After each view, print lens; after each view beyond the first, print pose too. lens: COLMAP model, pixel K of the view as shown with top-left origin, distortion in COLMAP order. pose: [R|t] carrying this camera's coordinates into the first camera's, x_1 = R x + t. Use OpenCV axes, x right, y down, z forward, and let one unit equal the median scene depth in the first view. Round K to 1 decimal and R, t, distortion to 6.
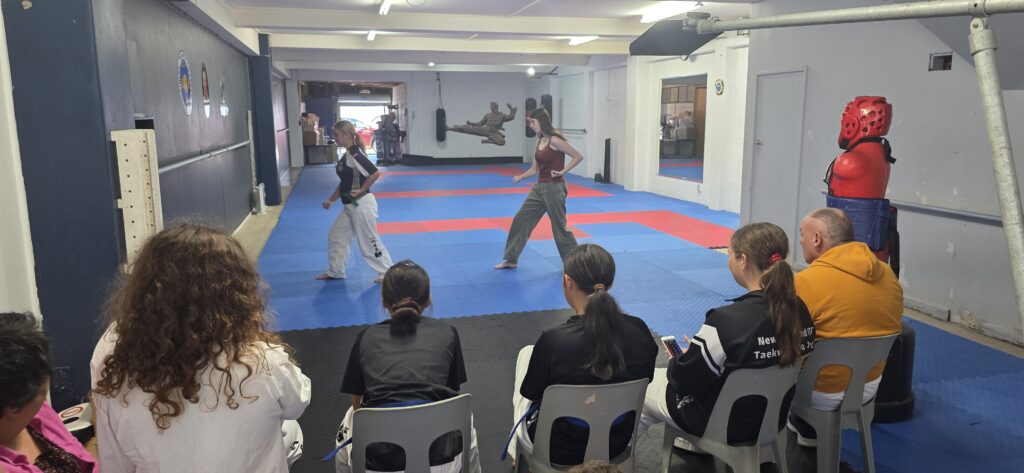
lens RADIAL K [[692.3, 0, 516.0], [0, 692.3, 236.7], [0, 0, 1]] dist [0.065614, -0.065151]
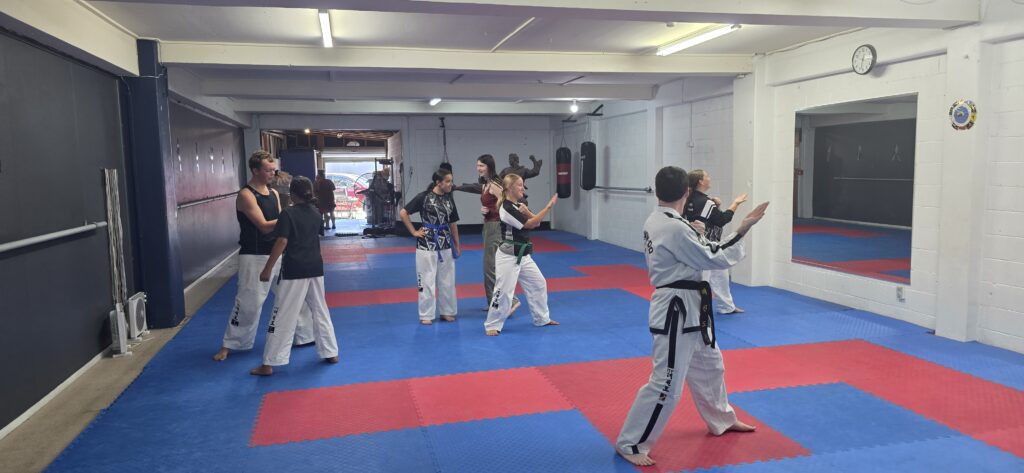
lens RADIAL K [[692.3, 0, 516.0], [0, 692.3, 236.7], [0, 0, 1]] dist [0.065614, -0.065151]
pose [[0.999919, -0.011772, -0.004808, -0.037389], [0.011370, 0.996997, -0.076597, -0.057469], [0.005695, 0.076536, 0.997051, 0.322100]]
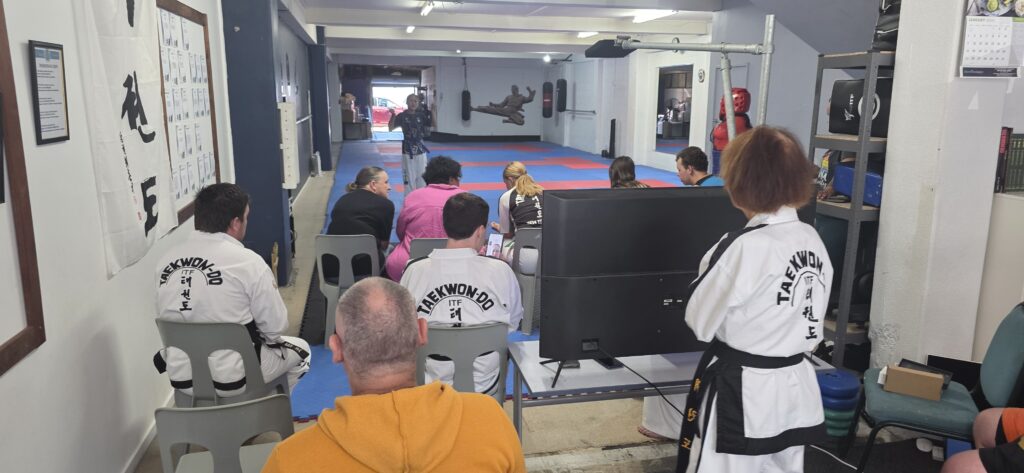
lens RADIAL K [[692.3, 0, 516.0], [0, 692.3, 236.7], [0, 0, 1]] dist [0.065614, -0.065151]
pose [[0.999353, 0.019194, -0.030417, 0.011821], [-0.018443, 0.999523, 0.024786, 0.025475], [0.030878, -0.024209, 0.999230, -0.143243]]
